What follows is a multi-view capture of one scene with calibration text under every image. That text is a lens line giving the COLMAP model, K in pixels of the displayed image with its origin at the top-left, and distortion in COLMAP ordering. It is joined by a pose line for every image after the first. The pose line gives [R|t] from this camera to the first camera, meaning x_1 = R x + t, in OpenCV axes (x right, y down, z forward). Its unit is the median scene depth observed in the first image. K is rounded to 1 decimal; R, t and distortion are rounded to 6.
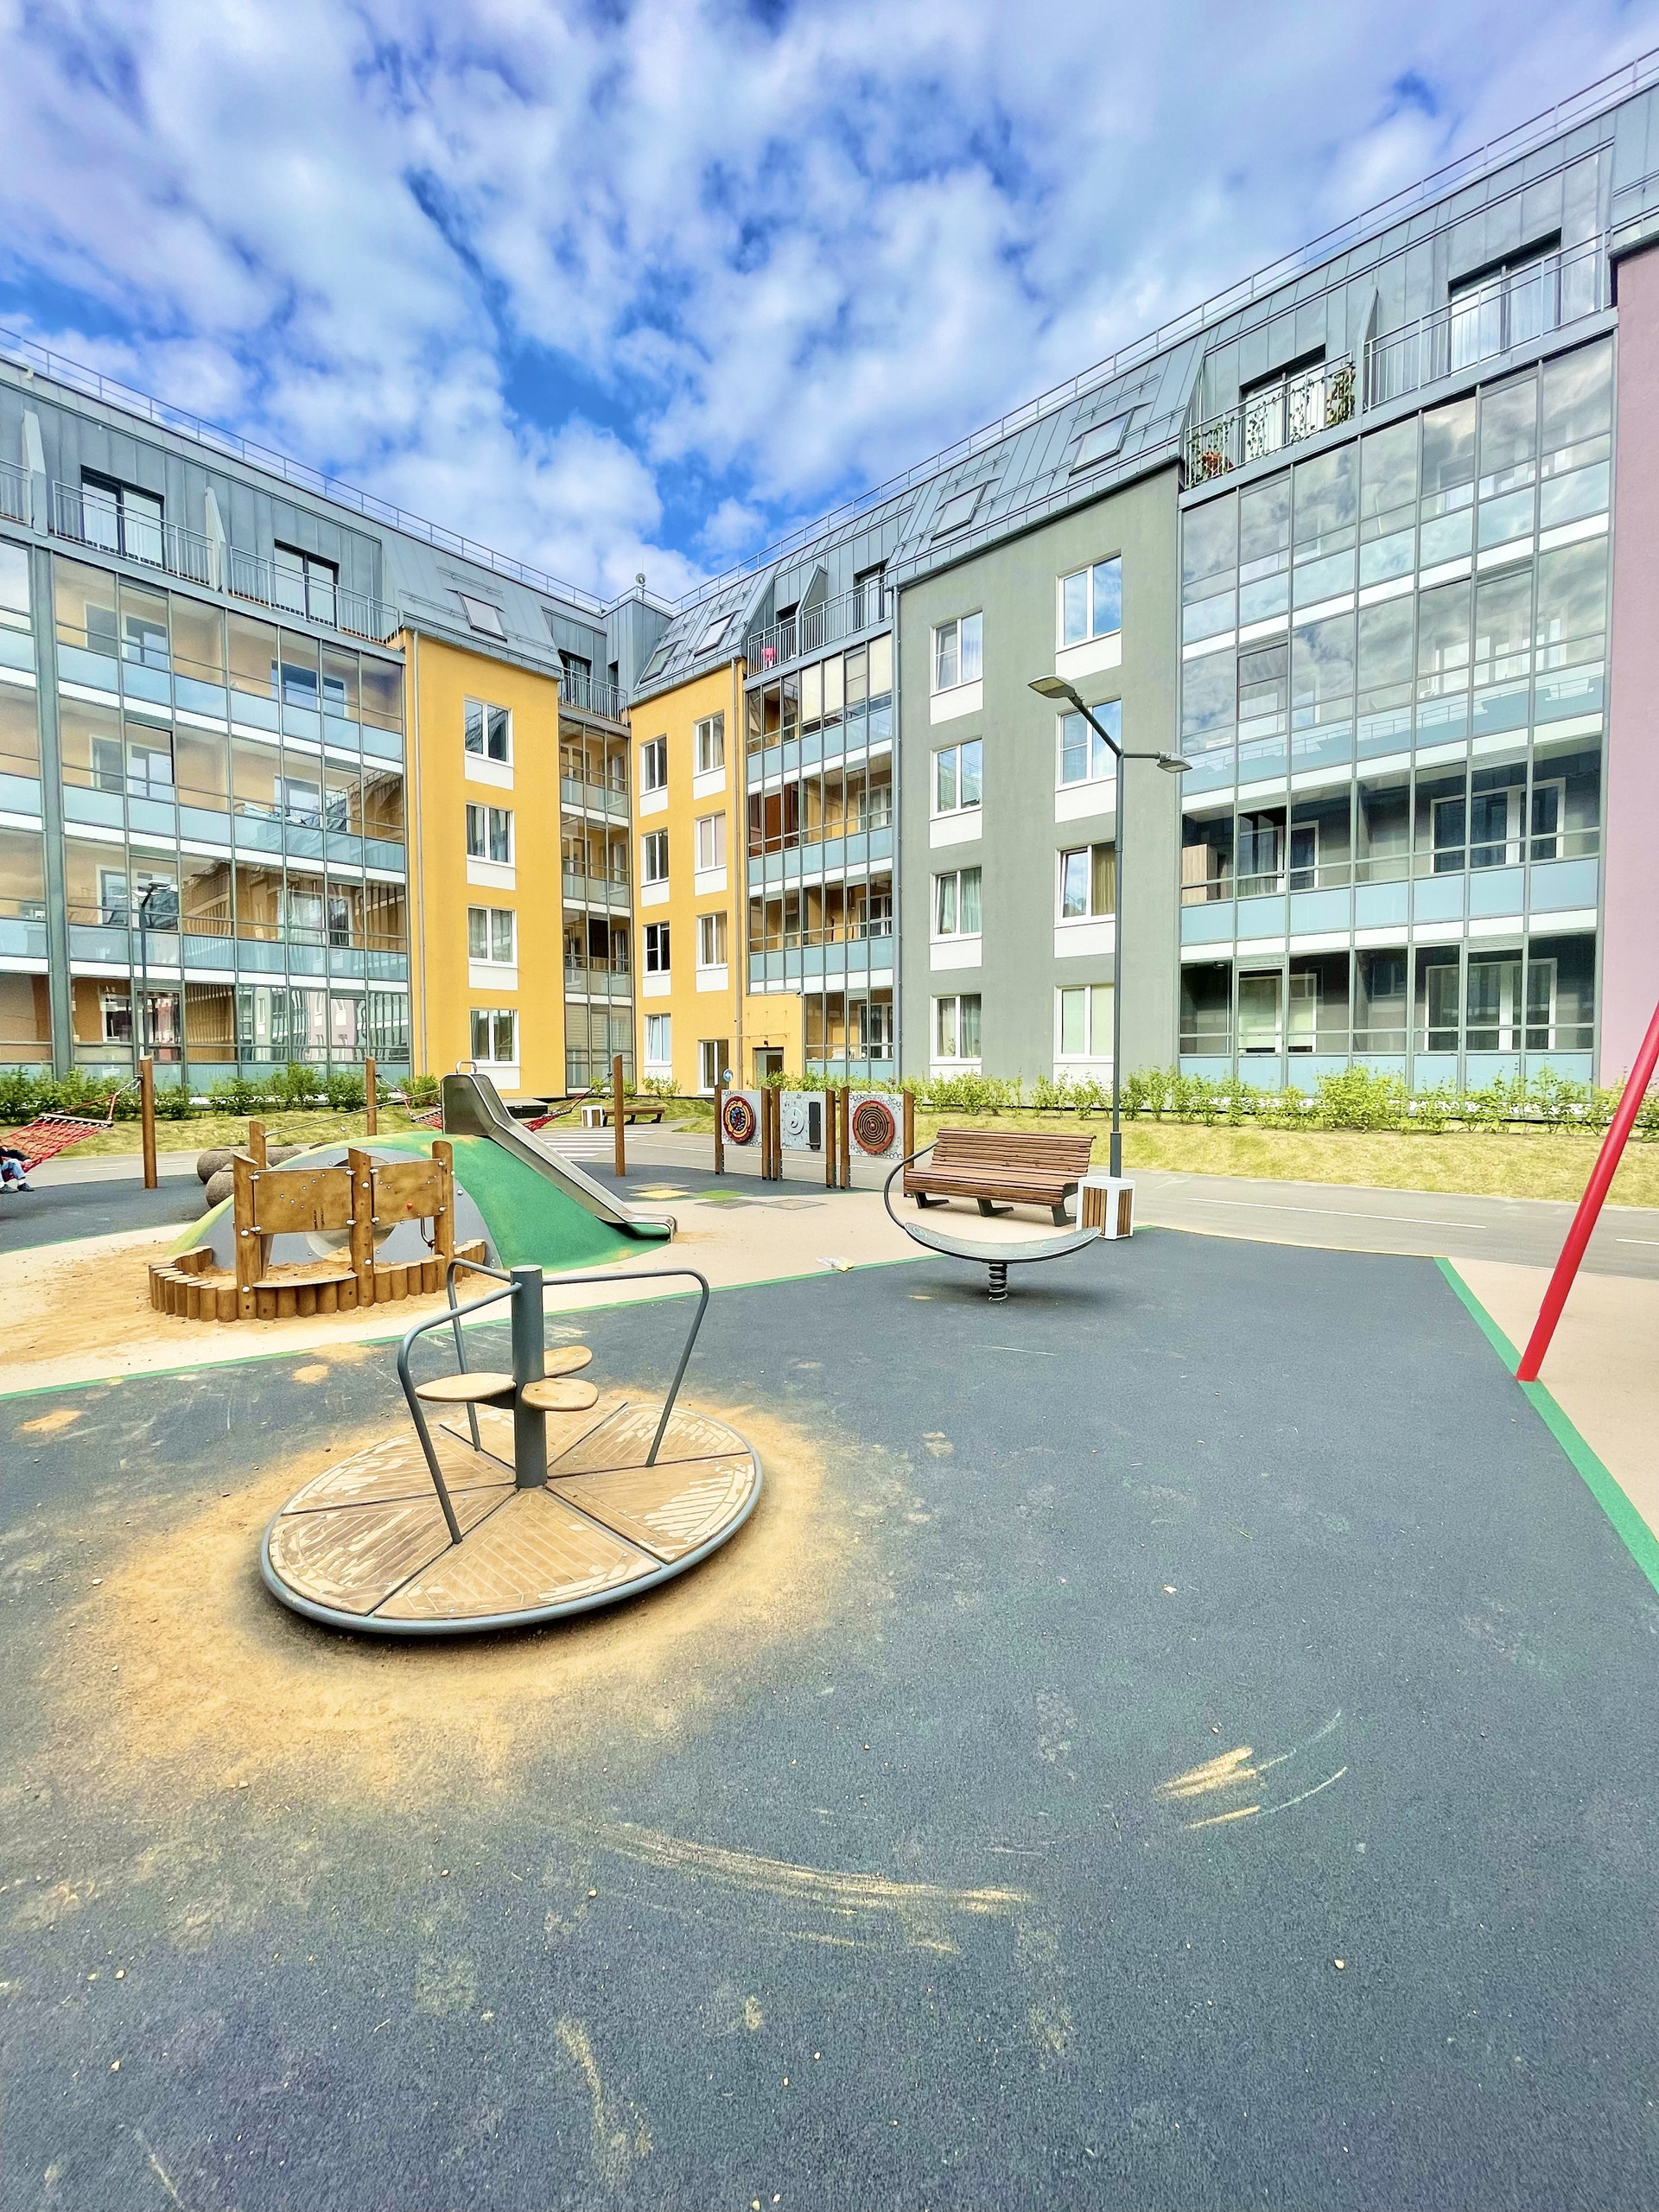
lens RADIAL K [[891.9, 0, 840.3], [0, 891.9, 1095.9], [0, 0, 1]] dist [-0.001965, 0.000012]
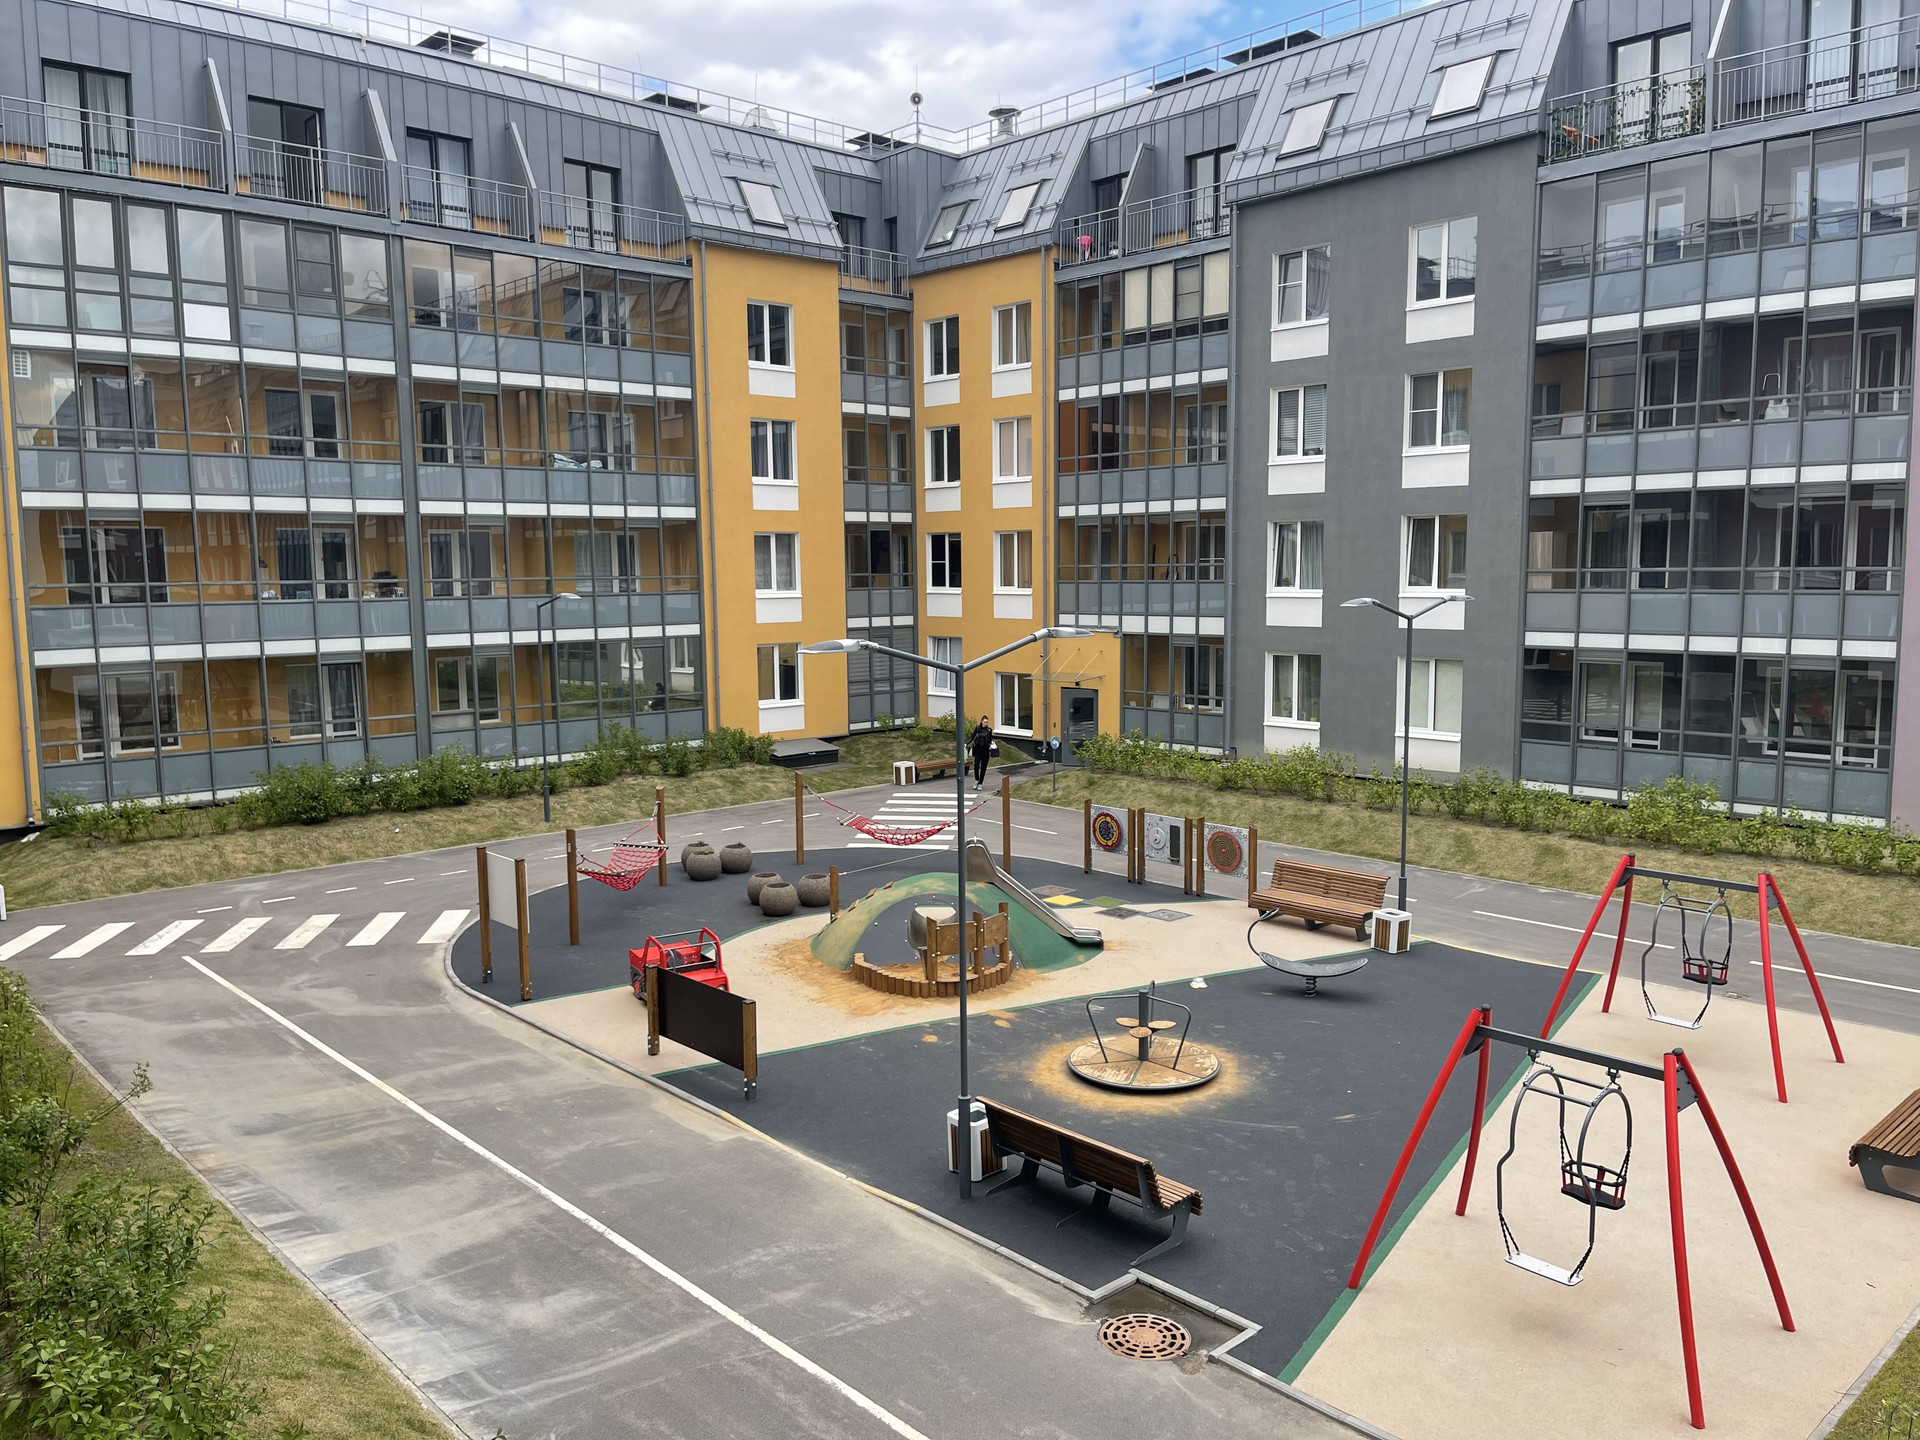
lens RADIAL K [[1467.0, 0, 952.4], [0, 1467.0, 723.5], [0, 0, 1]] dist [0.028004, -0.013356]
pose [[0.995089, 0.007695, -0.098682, -0.068445], [0.000193, 0.996821, 0.079679, -0.149568], [0.098981, -0.079307, 0.991924, -0.531317]]
